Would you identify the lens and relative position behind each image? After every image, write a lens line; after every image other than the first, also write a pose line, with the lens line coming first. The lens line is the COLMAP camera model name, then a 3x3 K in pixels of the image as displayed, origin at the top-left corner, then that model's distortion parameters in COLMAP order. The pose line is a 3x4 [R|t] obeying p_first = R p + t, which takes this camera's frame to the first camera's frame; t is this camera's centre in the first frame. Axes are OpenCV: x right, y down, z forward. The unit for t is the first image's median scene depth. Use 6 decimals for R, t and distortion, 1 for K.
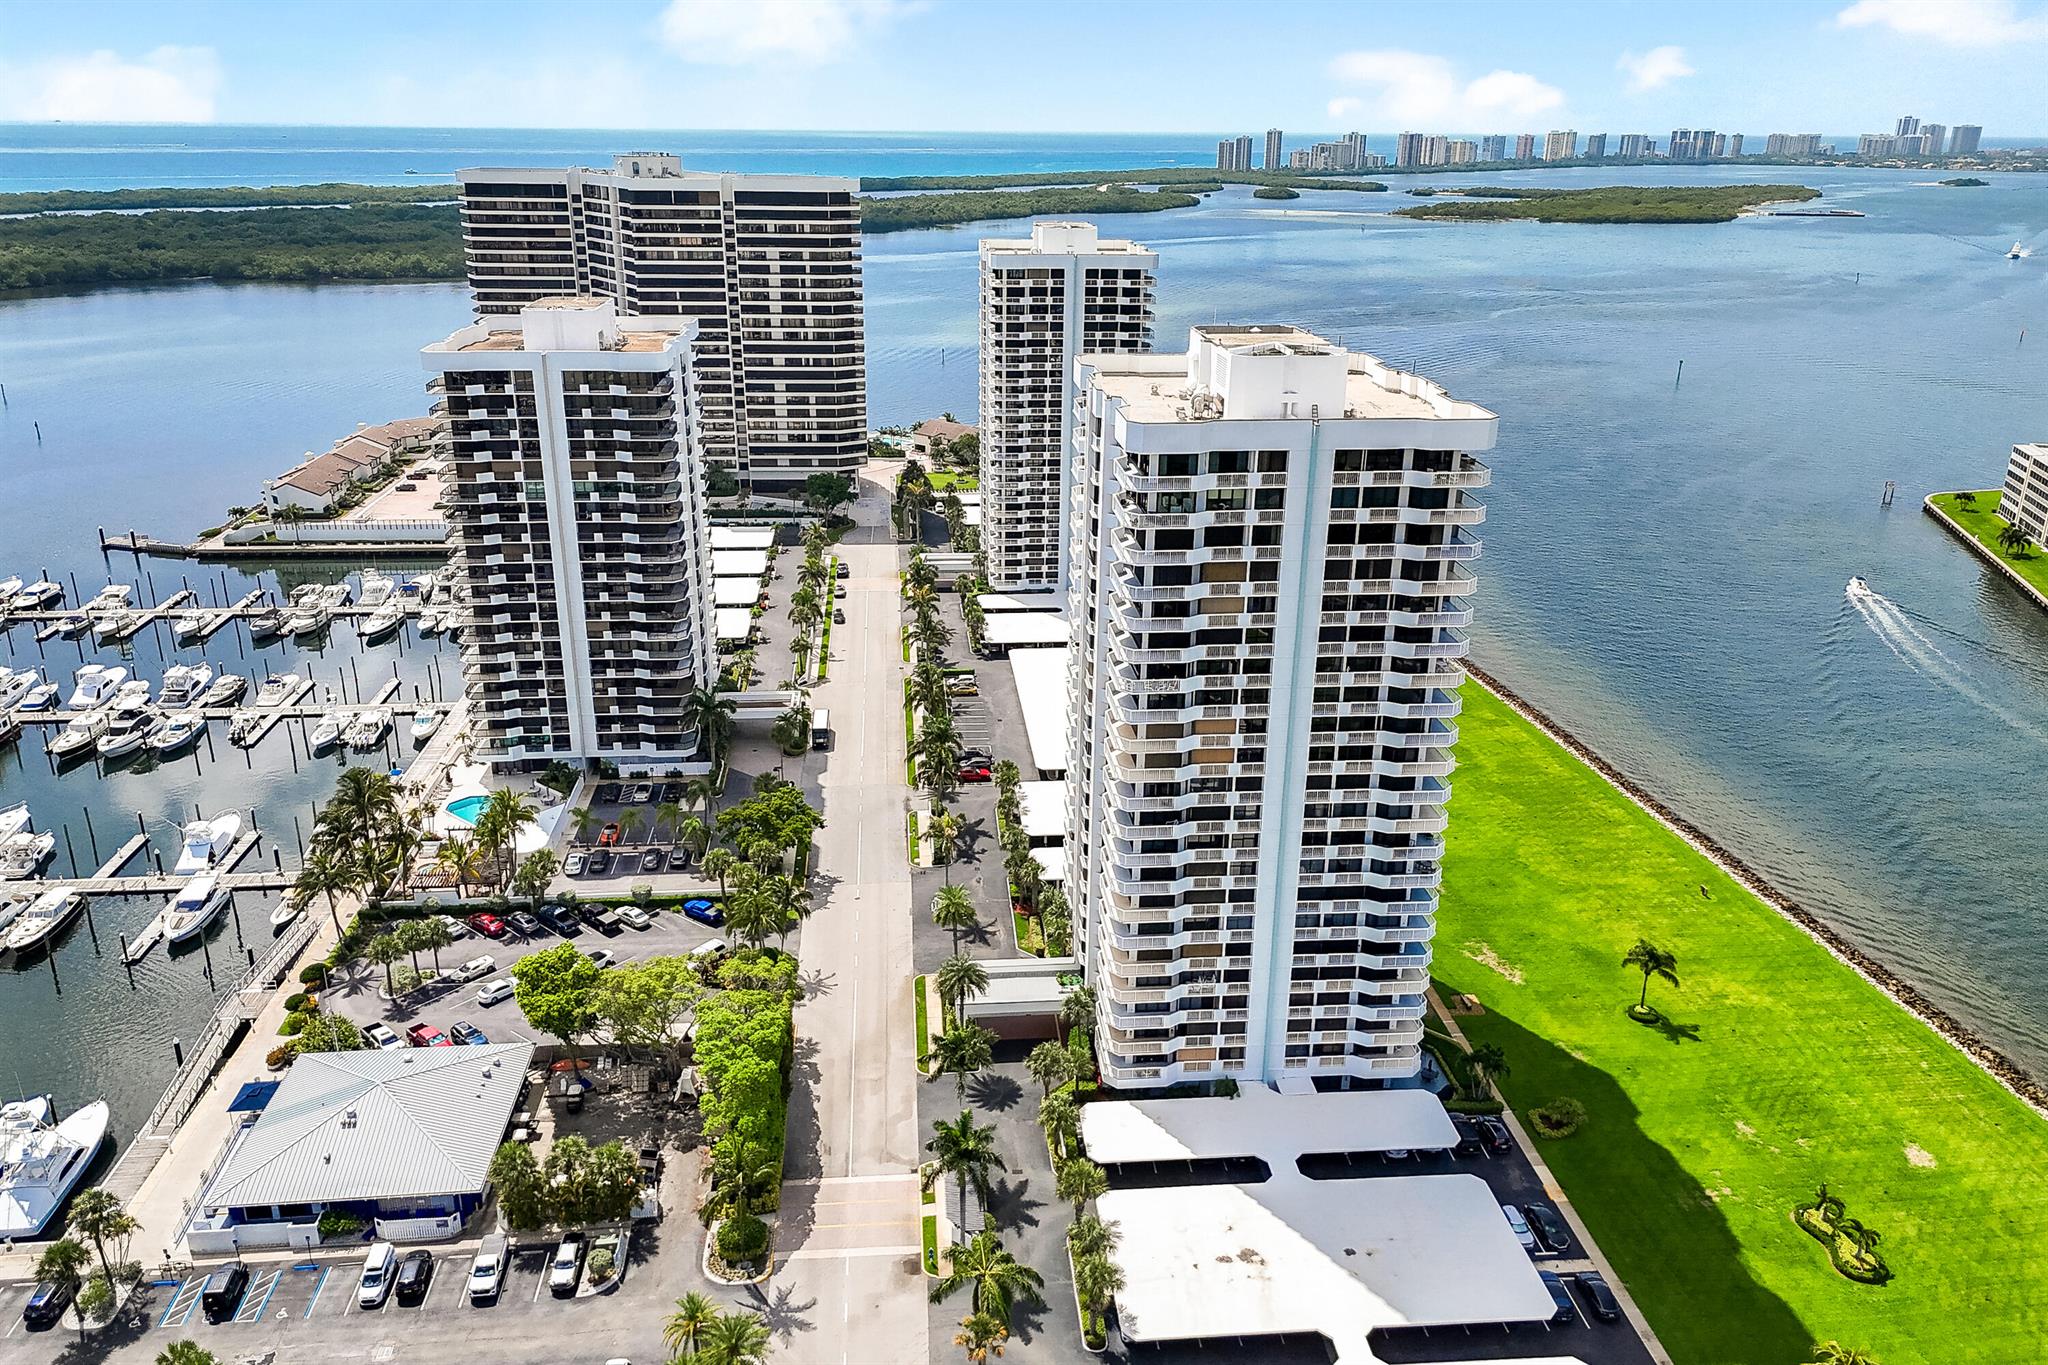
lens RADIAL K [[1516.8, 0, 1039.0], [0, 1516.8, 693.7], [0, 0, 1]] dist [0.046598, -0.040287]
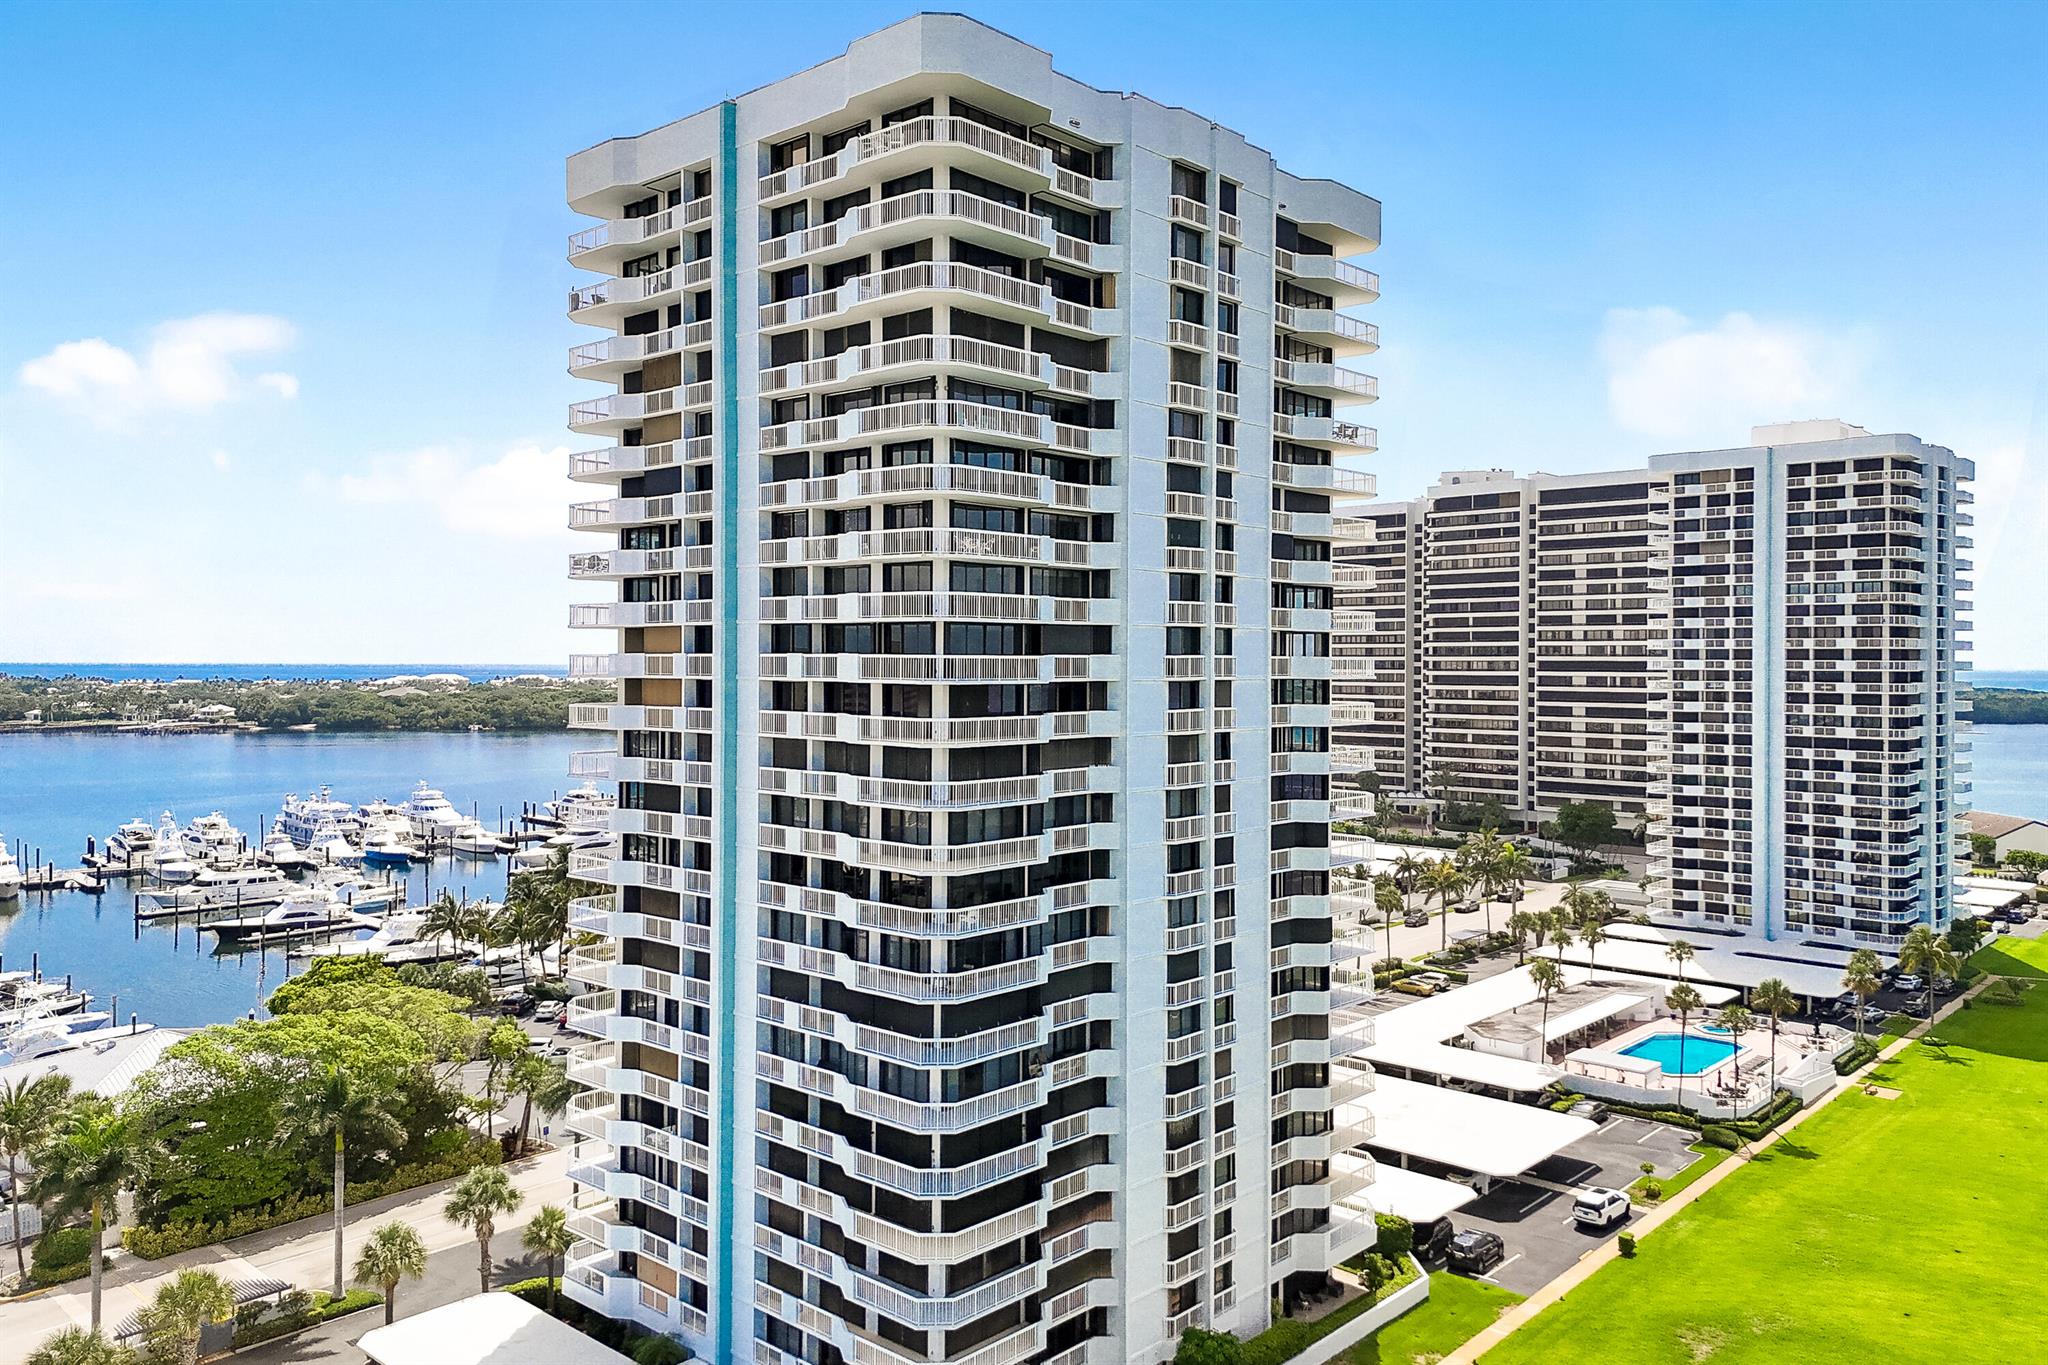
lens RADIAL K [[1516.8, 0, 1031.0], [0, 1516.8, 671.5], [0, 0, 1]] dist [0.046598, -0.040287]
pose [[0.667790, -0.007083, -0.744316, 0.414400], [-0.257492, 0.936020, -0.239926, 0.088554], [0.698394, 0.351875, 0.623241, 0.455909]]
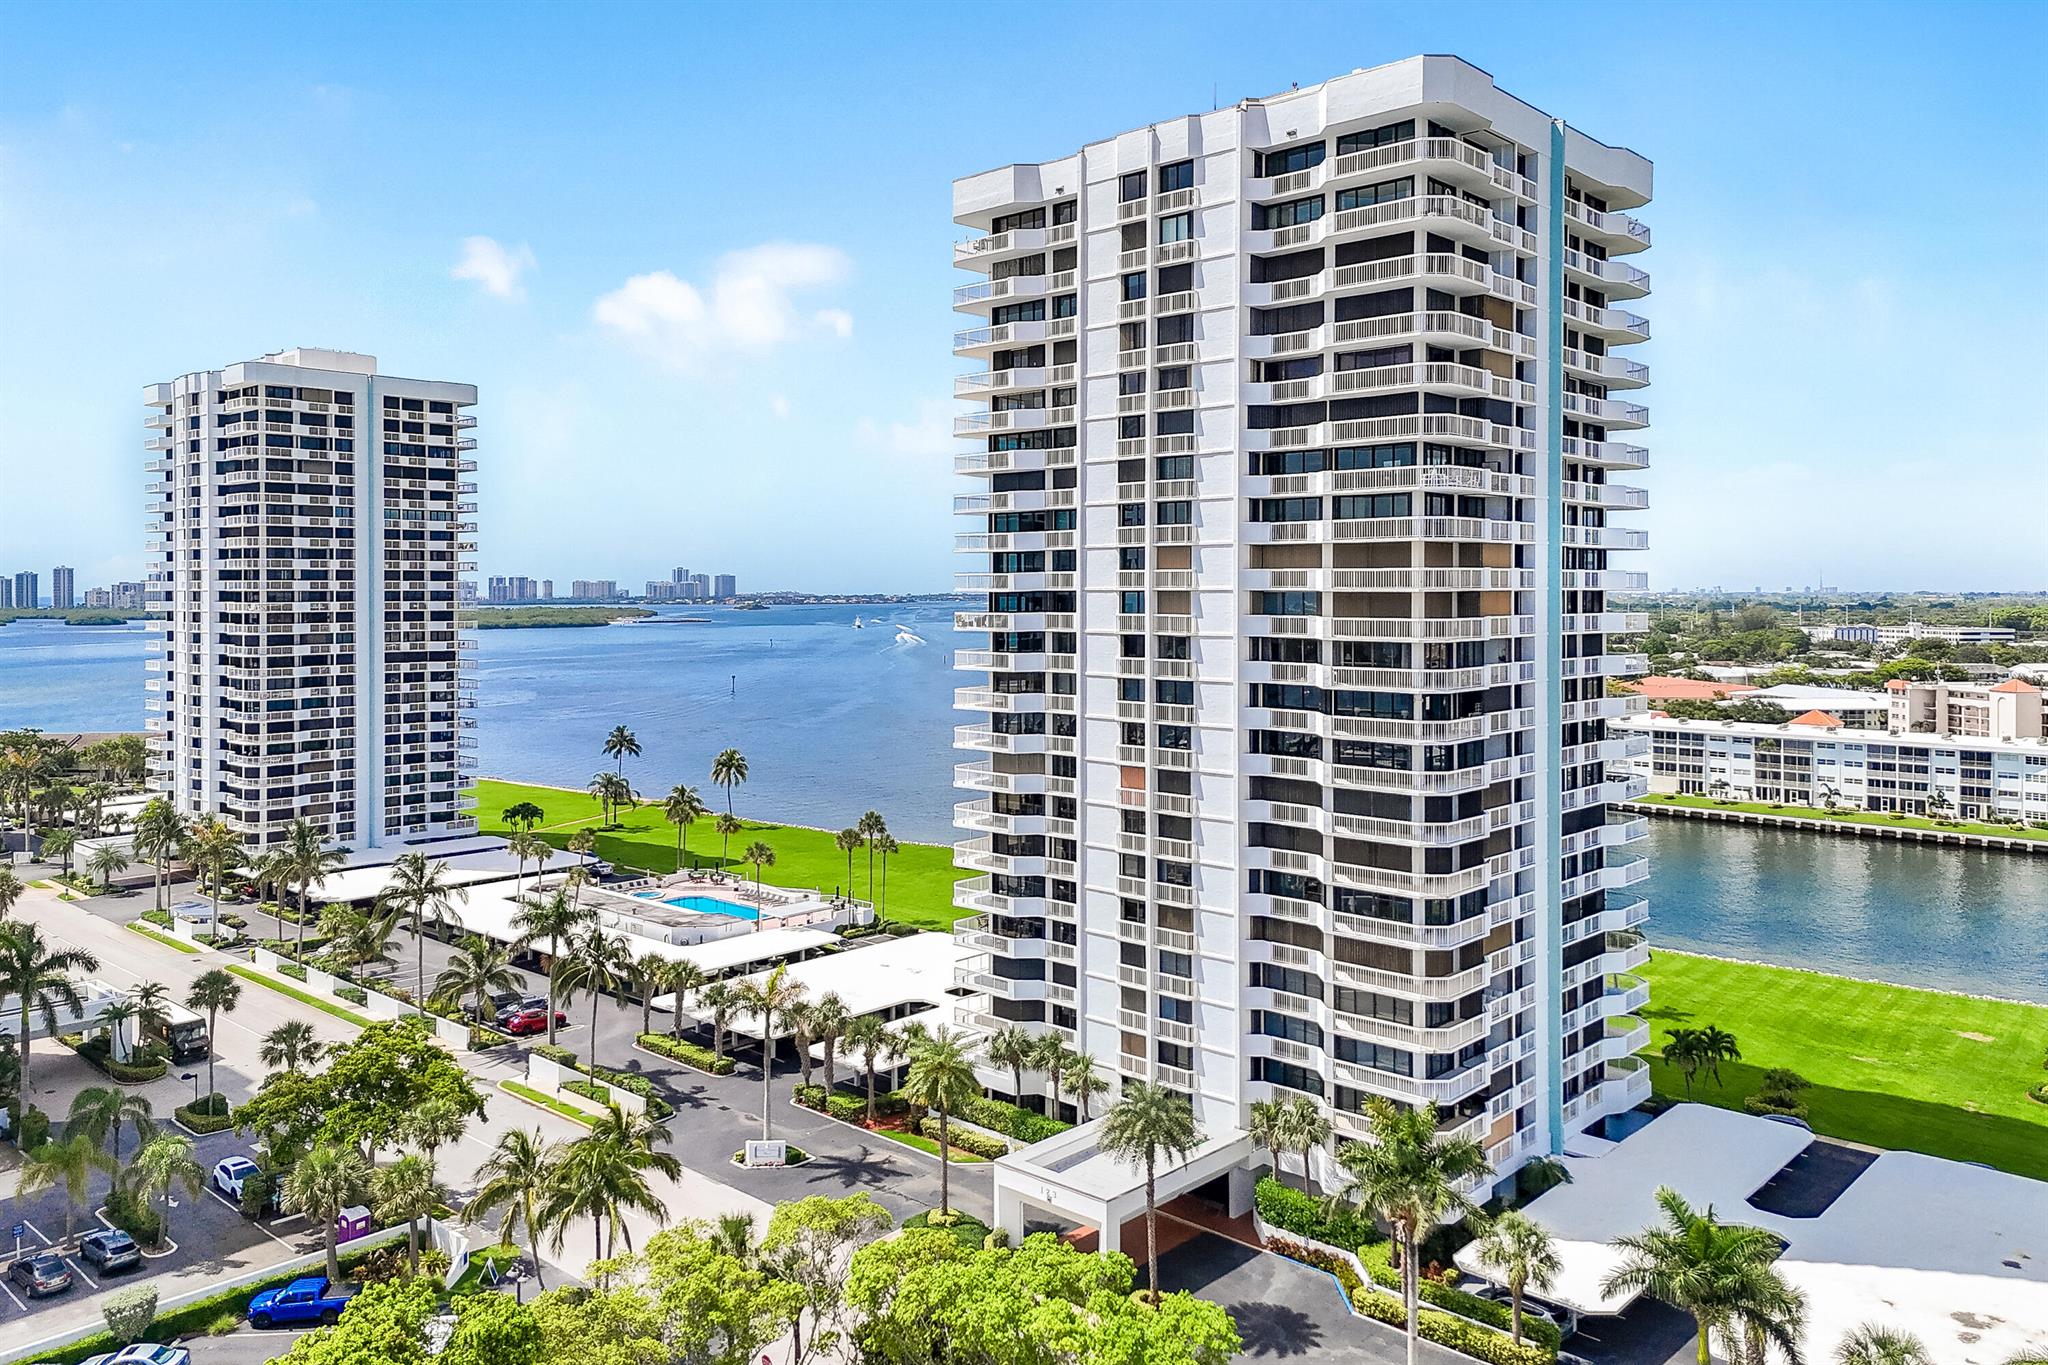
lens RADIAL K [[1516.8, 0, 1048.9], [0, 1516.8, 589.6], [0, 0, 1]] dist [0.046598, -0.040287]
pose [[0.735803, -0.013216, 0.677067, -0.301479], [0.249412, 0.934818, -0.252801, 0.097847], [-0.629593, 0.354880, 0.691138, 0.414842]]
